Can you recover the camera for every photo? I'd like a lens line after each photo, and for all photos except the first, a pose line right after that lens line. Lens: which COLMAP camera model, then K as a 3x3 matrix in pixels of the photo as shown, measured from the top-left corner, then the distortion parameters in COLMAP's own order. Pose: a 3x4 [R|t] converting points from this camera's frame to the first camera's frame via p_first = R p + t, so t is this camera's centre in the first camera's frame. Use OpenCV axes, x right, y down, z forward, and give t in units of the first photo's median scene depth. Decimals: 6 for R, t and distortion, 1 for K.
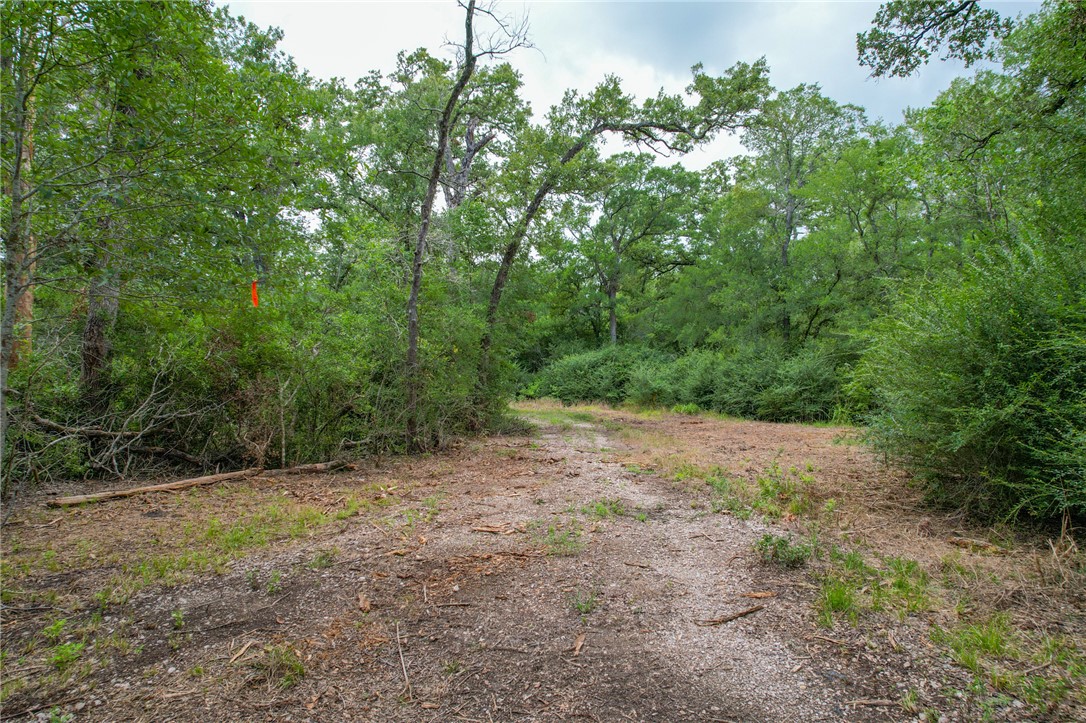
lens RADIAL K [[675.4, 0, 545.6], [0, 675.4, 365.5], [0, 0, 1]] dist [-0.018340, 0.004515]
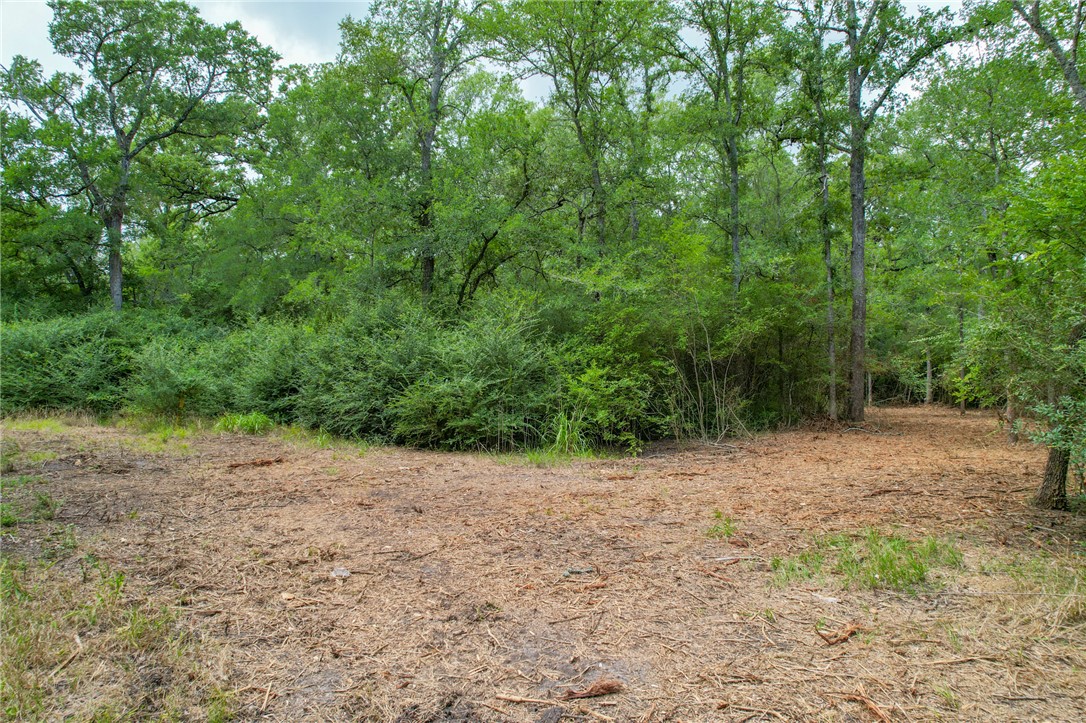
lens RADIAL K [[675.4, 0, 547.2], [0, 675.4, 366.6], [0, 0, 1]] dist [-0.018340, 0.004515]
pose [[0.811505, 0.005151, 0.584323, 0.085995], [-0.011491, 0.999908, 0.007144, 0.012704], [-0.584233, -0.012511, 0.811490, 0.403361]]
